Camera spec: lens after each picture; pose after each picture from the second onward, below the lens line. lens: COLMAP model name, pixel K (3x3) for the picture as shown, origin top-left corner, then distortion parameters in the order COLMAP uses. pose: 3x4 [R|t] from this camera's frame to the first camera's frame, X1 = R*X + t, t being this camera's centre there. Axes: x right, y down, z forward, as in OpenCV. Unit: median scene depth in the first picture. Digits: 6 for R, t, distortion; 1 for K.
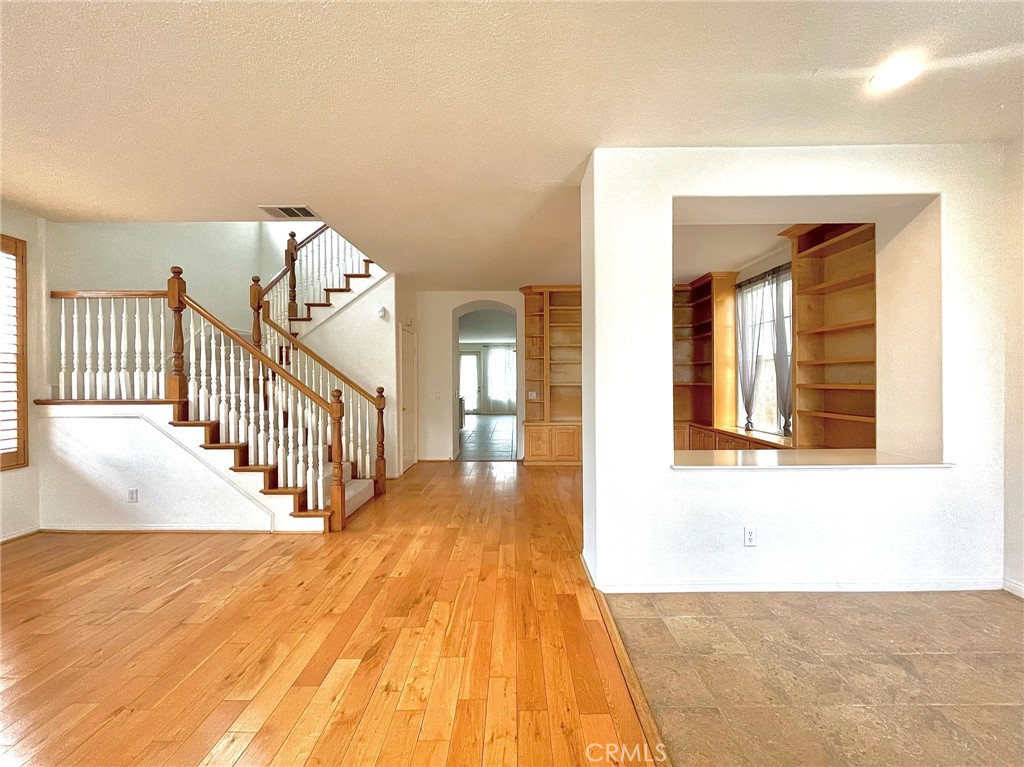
lens RADIAL K [[418.6, 0, 511.9], [0, 418.6, 382.7], [0, 0, 1]] dist [-0.002587, 0.000522]
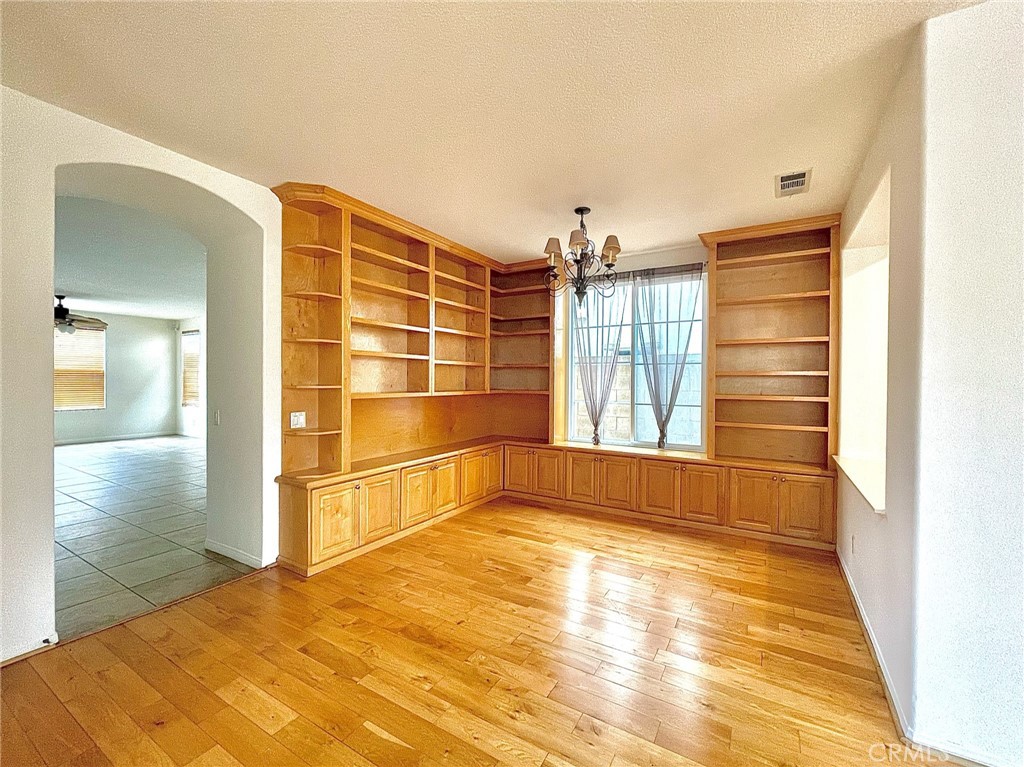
lens RADIAL K [[418.6, 0, 529.0], [0, 418.6, 387.1], [0, 0, 1]] dist [-0.002587, 0.000522]
pose [[0.497142, -0.004508, 0.867657, -0.318522], [-0.005915, 0.999946, 0.008584, -0.017259], [-0.867649, -0.009400, 0.497088, 0.741450]]
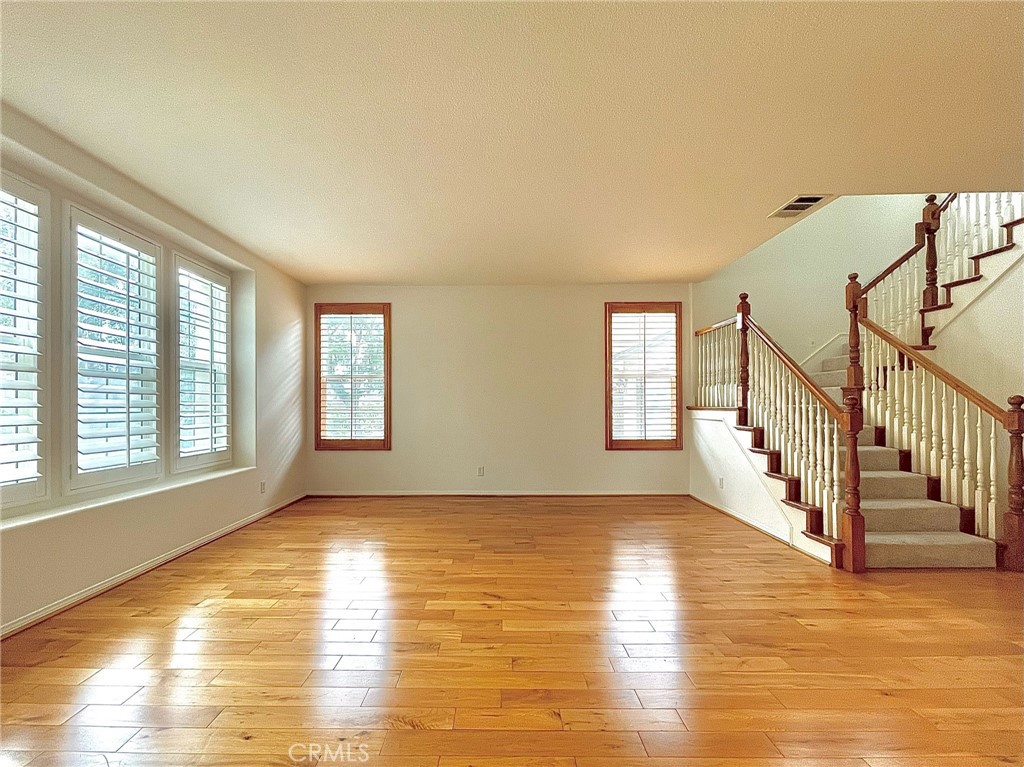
lens RADIAL K [[448.8, 0, 498.0], [0, 448.8, 404.0], [0, 0, 1]] dist [0.001222, 0.002039]
pose [[-0.001403, 0.001771, -0.999997, 0.348896], [0.000035, 0.999998, 0.001771, 0.022571], [0.999999, -0.000033, -0.001403, 0.245544]]
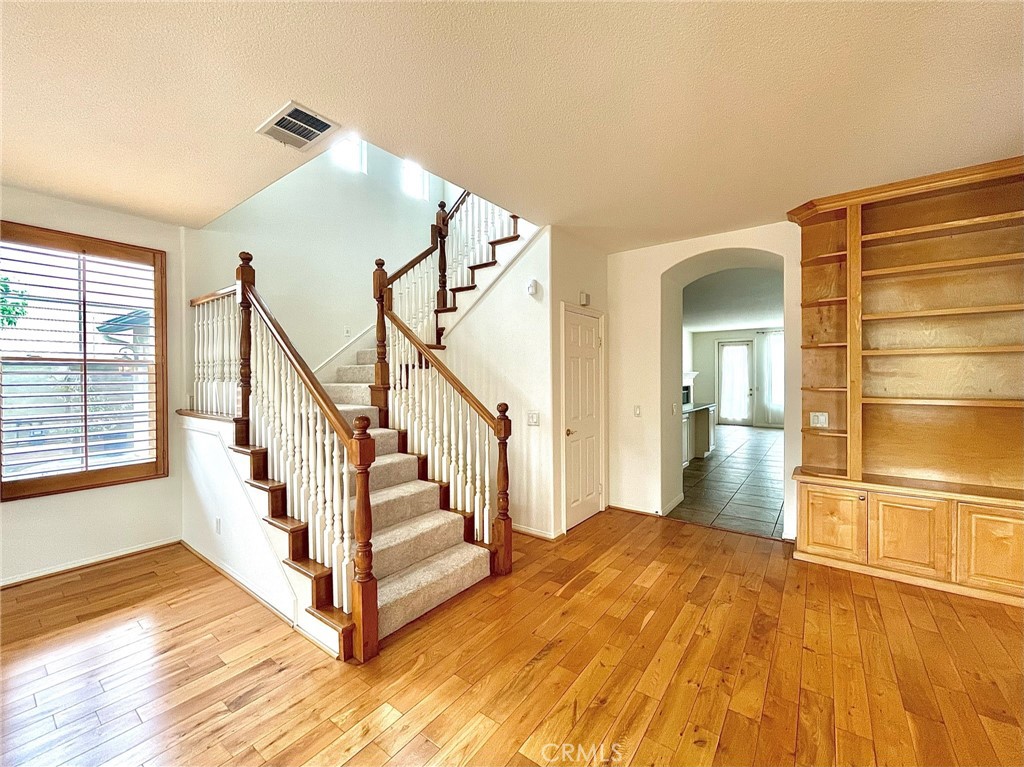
lens RADIAL K [[418.6, 0, 512.7], [0, 418.6, 380.1], [0, 0, 1]] dist [-0.002587, 0.000522]
pose [[0.803074, 0.004118, -0.595865, 0.072350], [-0.001511, 0.999987, 0.004874, -0.027065], [0.595877, -0.003014, 0.803070, 0.508805]]
